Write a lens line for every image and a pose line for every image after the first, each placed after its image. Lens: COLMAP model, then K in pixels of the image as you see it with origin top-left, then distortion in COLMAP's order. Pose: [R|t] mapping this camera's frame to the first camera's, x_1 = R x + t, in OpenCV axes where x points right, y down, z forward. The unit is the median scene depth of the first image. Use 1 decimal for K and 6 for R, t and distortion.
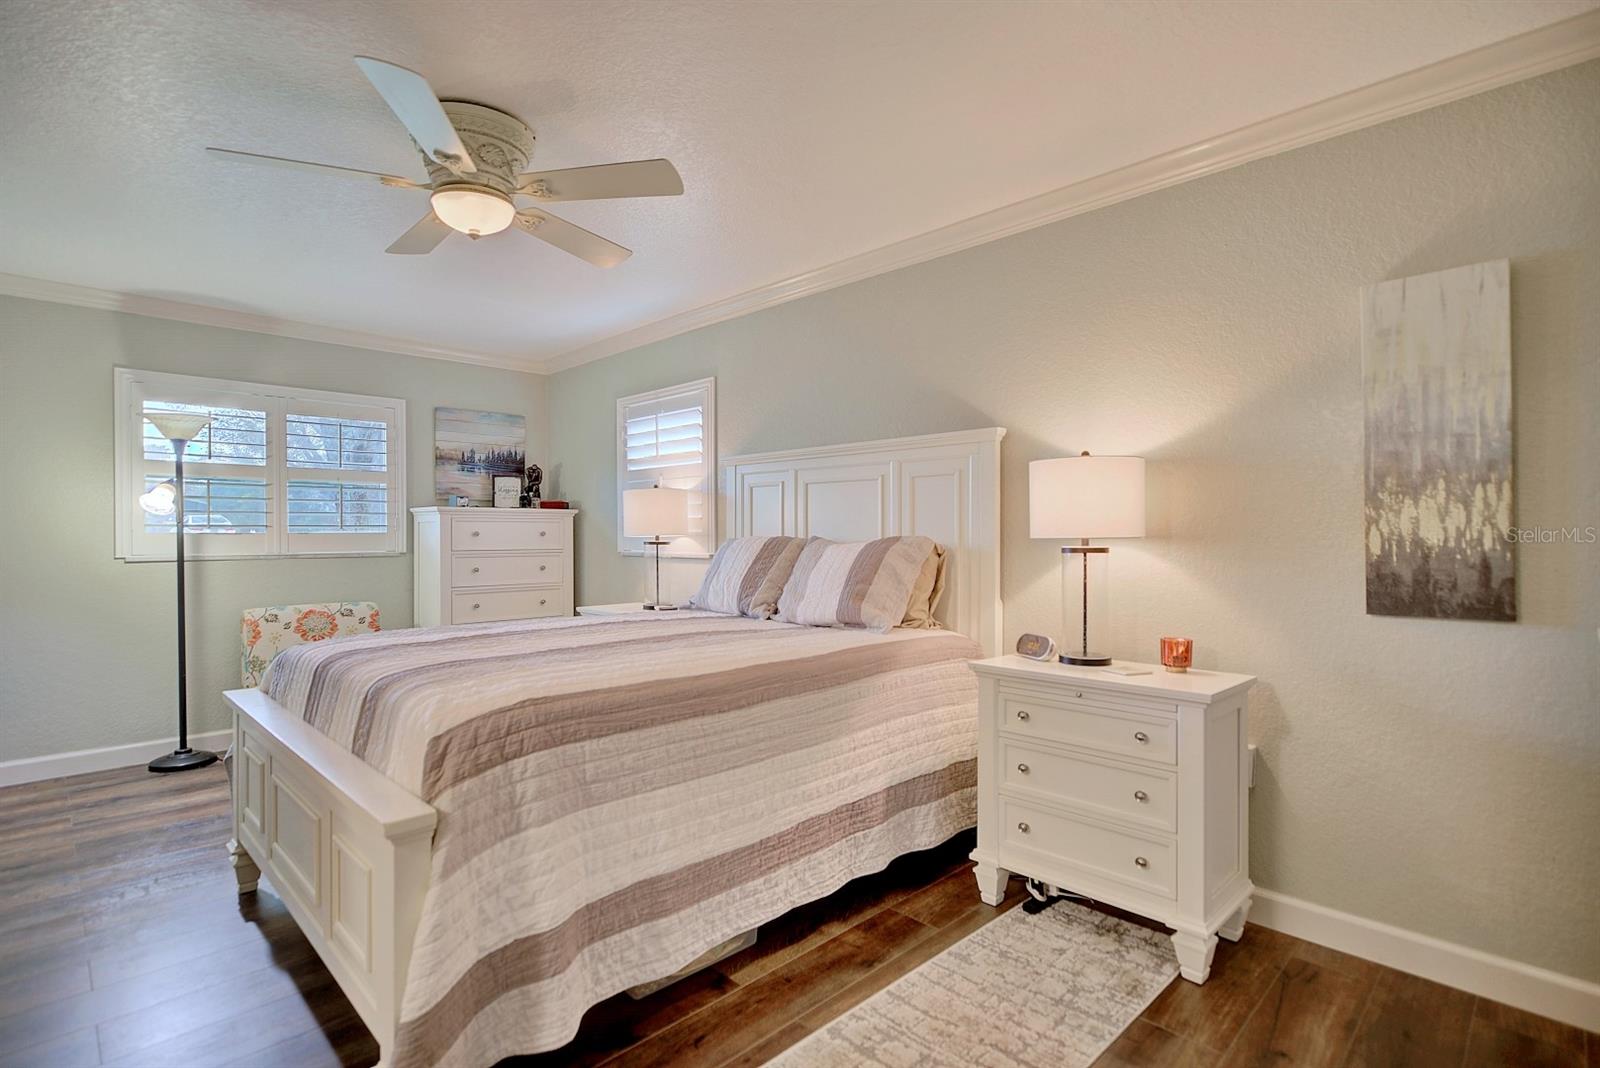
lens RADIAL K [[814.2, 0, 768.3], [0, 814.2, 536.4], [0, 0, 1]] dist [0.000460, -0.000094]
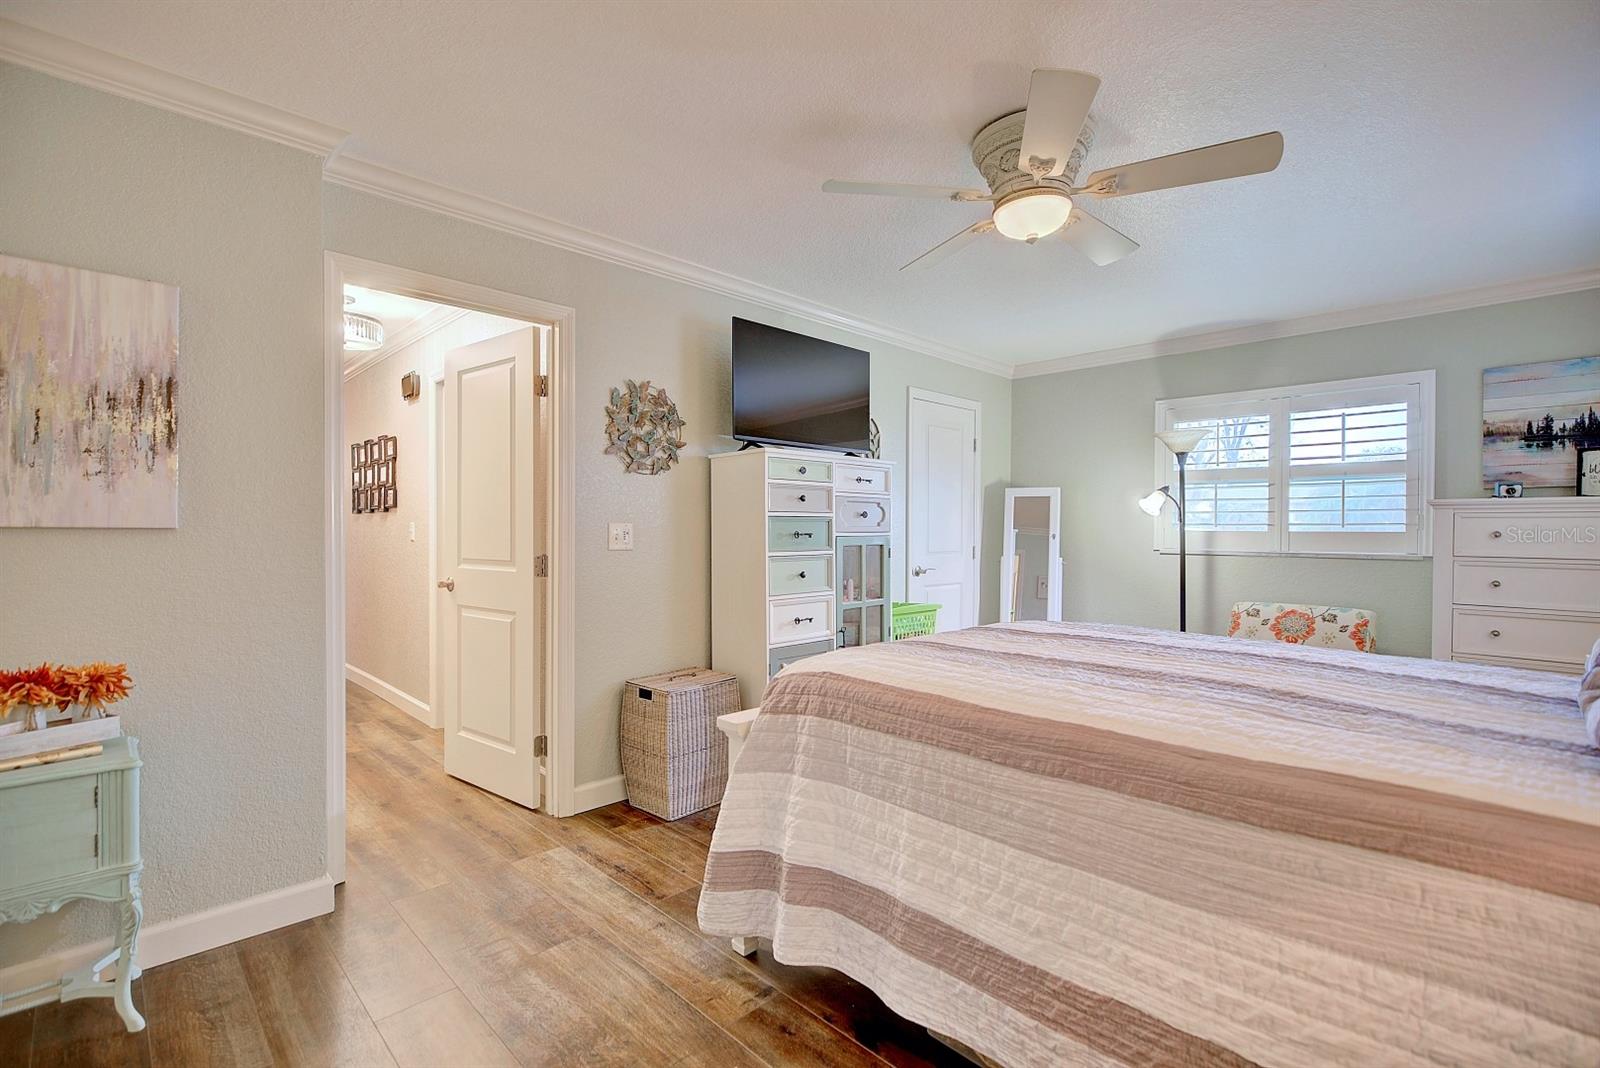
lens RADIAL K [[728.3, 0, 800.0], [0, 728.3, 534.0], [0, 0, 1]] dist [-0.001074, -0.000490]
pose [[-0.002960, 0.009862, -0.999947, 0.348172], [-0.011343, 0.999887, 0.009895, -0.003640], [0.999931, 0.011372, -0.002848, 0.446197]]
